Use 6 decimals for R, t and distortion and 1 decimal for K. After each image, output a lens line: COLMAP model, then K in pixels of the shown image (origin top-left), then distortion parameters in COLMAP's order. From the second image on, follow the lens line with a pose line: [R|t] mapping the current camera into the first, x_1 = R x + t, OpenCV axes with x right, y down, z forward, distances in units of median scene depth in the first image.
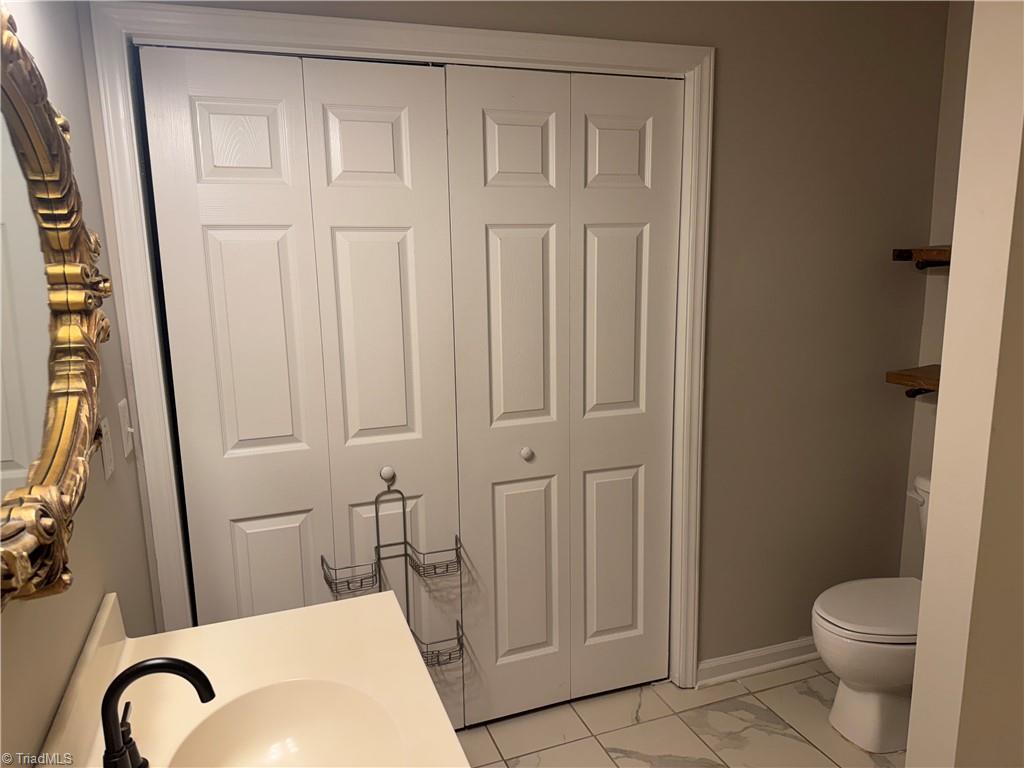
lens RADIAL K [[714.9, 0, 512.5], [0, 714.9, 389.6], [0, 0, 1]] dist [0.046321, -0.065961]
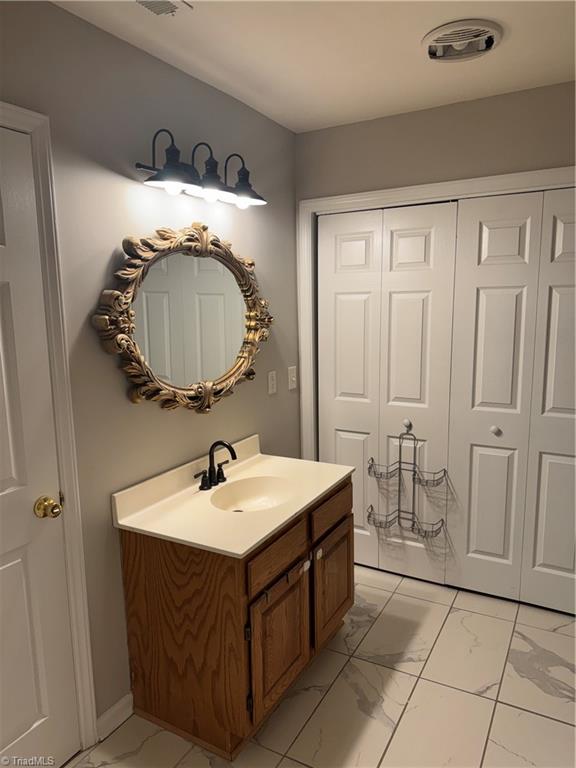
lens RADIAL K [[536.2, 0, 284.2], [0, 536.2, 390.2], [0, 0, 1]] dist [0.046321, -0.065961]
pose [[0.652290, 0.131883, -0.746408, 0.599776], [-0.133387, 0.989351, 0.058241, -0.006150], [0.746141, 0.061571, 0.662935, -0.153389]]
